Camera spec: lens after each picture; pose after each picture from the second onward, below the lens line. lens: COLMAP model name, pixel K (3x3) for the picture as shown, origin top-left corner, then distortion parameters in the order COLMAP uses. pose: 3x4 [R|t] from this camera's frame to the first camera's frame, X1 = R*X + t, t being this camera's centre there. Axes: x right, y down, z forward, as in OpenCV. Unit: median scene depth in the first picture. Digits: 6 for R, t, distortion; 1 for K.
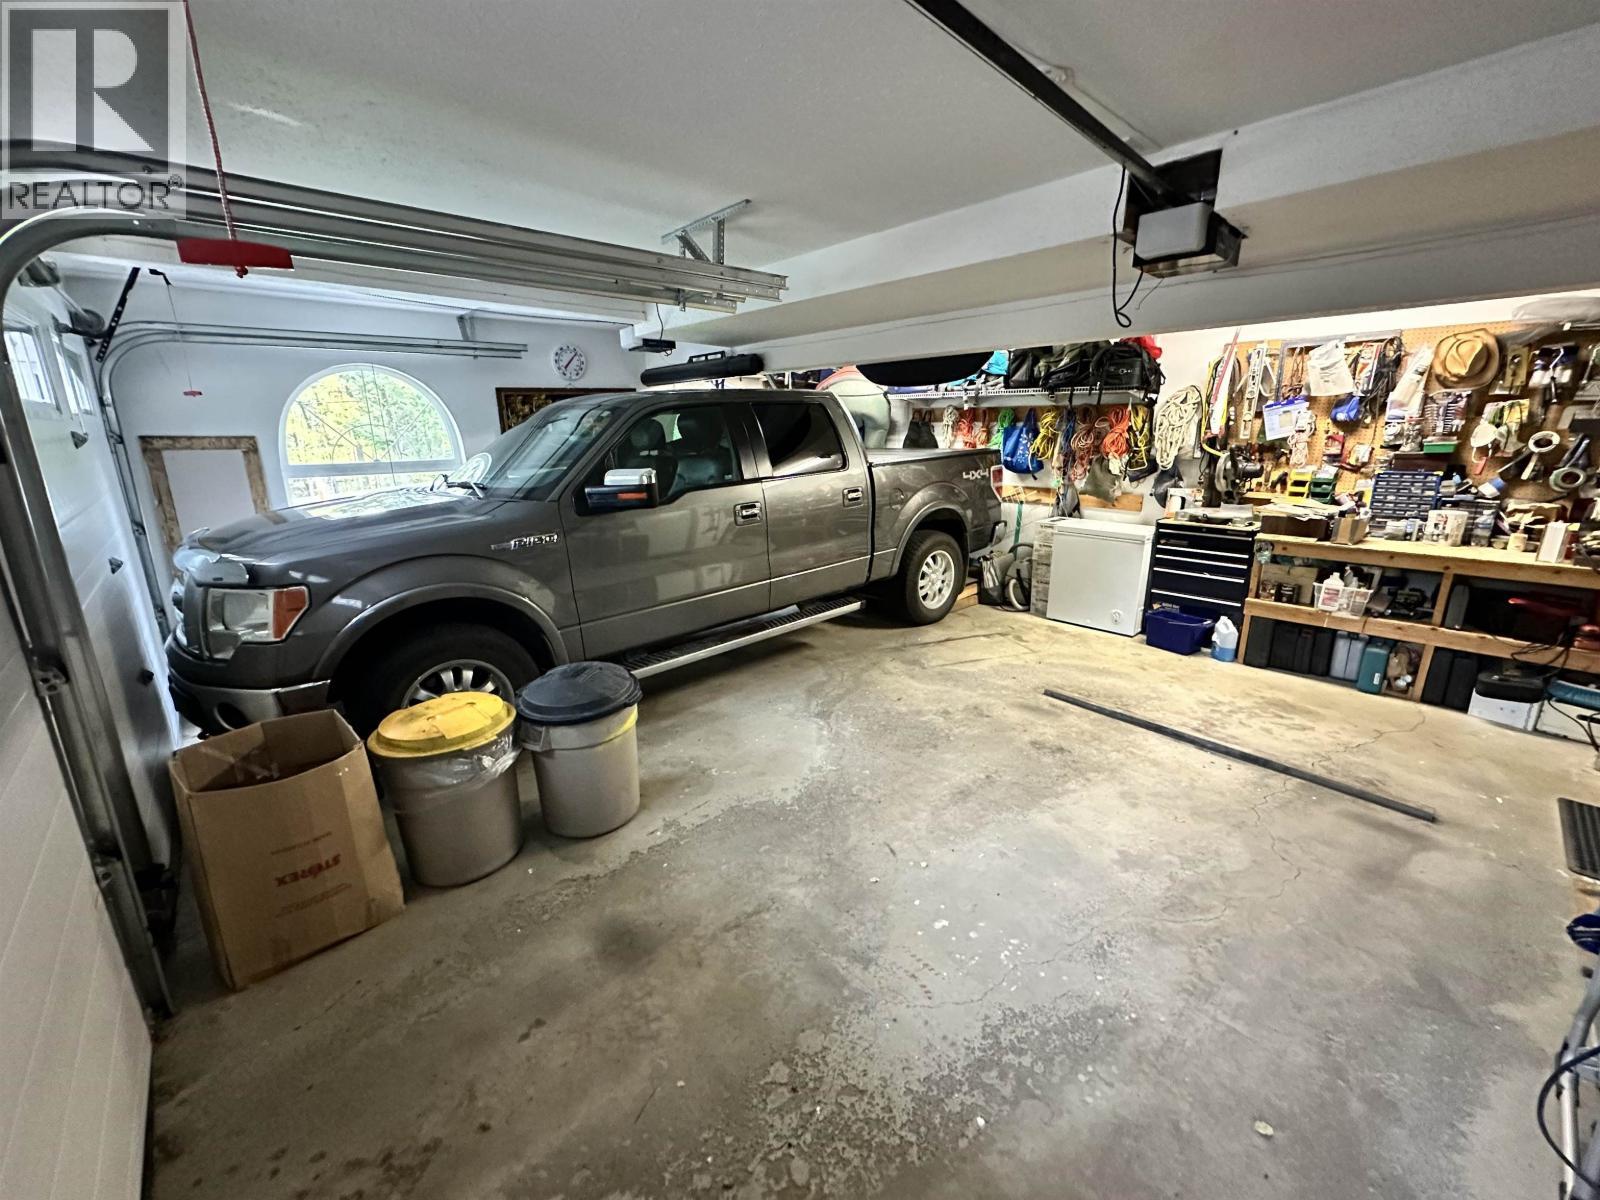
lens RADIAL K [[636.8, 0, 800.0], [0, 636.8, 600.0], [0, 0, 1]] dist [-0.003062, 0.000862]
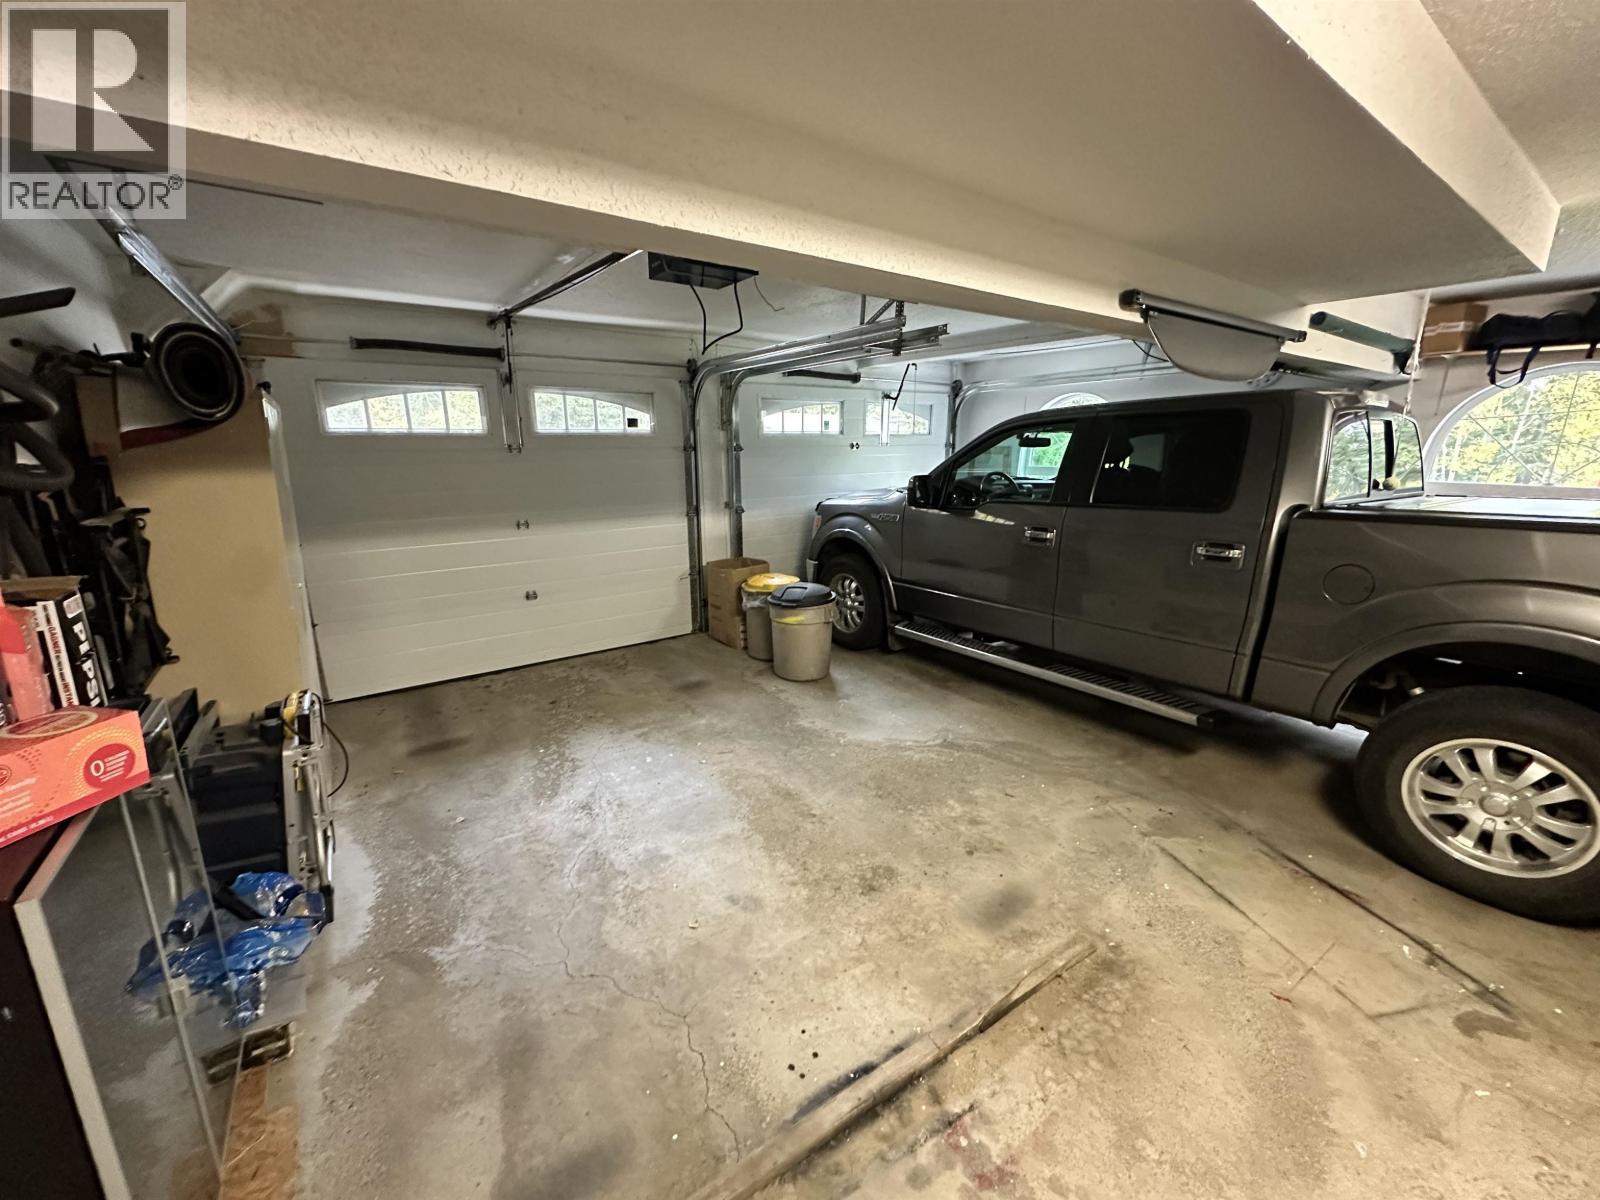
lens RADIAL K [[636.8, 0, 800.0], [0, 636.8, 600.0], [0, 0, 1]] dist [-0.003062, 0.000862]
pose [[-0.122304, 0.248612, -0.960850, 0.935965], [-0.257816, 0.926926, 0.272651, -0.226309], [0.958422, 0.281070, -0.049271, 0.777068]]
